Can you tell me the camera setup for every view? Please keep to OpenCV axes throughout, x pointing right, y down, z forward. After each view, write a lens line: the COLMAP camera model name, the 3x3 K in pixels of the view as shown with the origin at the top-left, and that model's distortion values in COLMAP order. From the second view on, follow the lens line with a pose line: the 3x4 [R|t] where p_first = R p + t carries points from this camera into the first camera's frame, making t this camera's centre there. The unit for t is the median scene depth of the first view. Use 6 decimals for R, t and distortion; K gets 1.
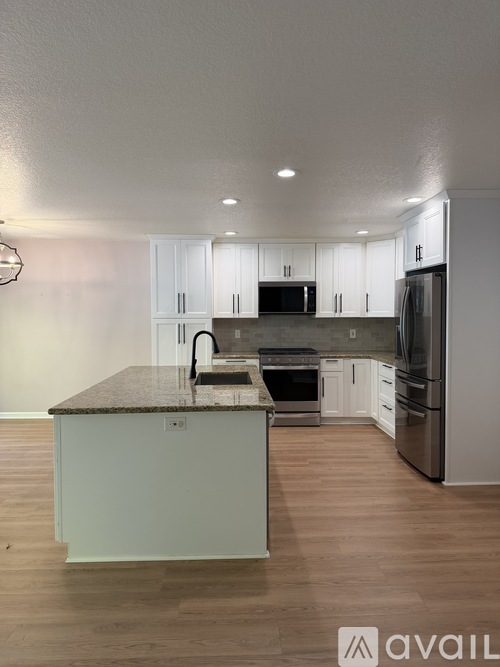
lens RADIAL K [[466.0, 0, 244.3], [0, 466.0, 327.6], [0, 0, 1]] dist [0.040447, -0.027249]
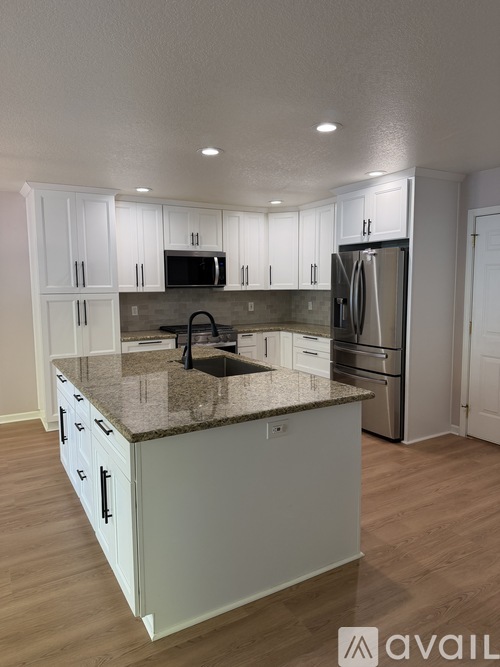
lens RADIAL K [[466.0, 0, 247.5], [0, 466.0, 334.7], [0, 0, 1]] dist [0.040447, -0.027249]
pose [[0.880096, -0.055654, 0.471522, -0.265321], [0.018678, 0.996396, 0.082743, -0.010396], [-0.474427, -0.064015, 0.877964, 0.155629]]
